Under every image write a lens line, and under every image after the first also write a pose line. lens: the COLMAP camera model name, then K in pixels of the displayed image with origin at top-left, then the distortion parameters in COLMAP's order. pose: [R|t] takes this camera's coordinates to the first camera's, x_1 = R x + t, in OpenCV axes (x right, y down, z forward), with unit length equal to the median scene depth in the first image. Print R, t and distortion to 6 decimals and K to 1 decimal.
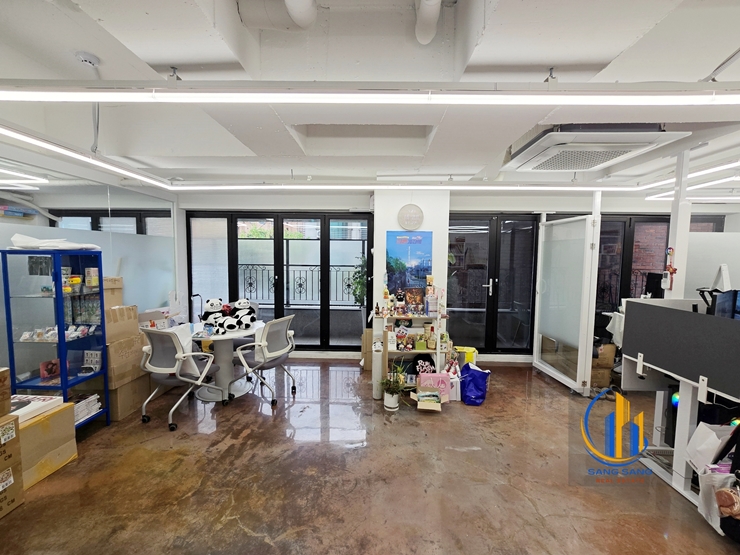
lens RADIAL K [[312.9, 0, 368.8], [0, 312.9, 276.4], [0, 0, 1]] dist [-0.000032, 0.000078]
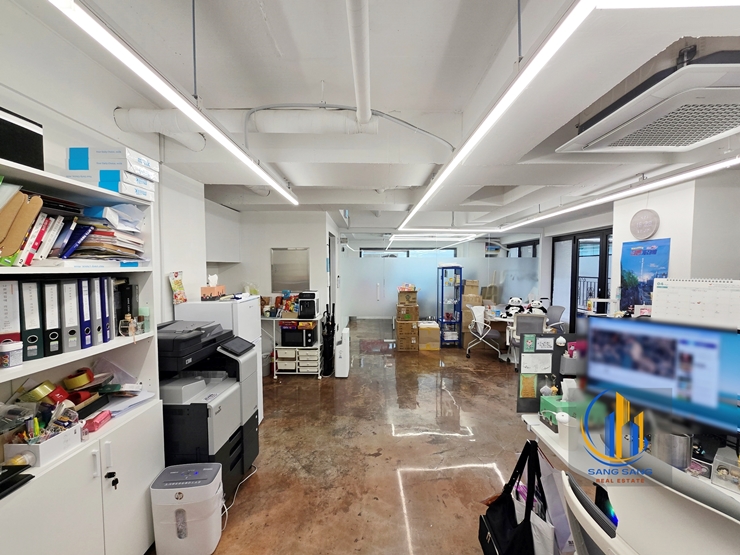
lens RADIAL K [[312.9, 0, 368.8], [0, 312.9, 276.4], [0, 0, 1]] dist [-0.000032, 0.000078]
pose [[0.015780, 0.017222, -0.999727, 0.986013], [-0.068178, 0.997543, 0.016108, -0.007250], [0.997548, 0.067905, 0.016915, 0.230118]]
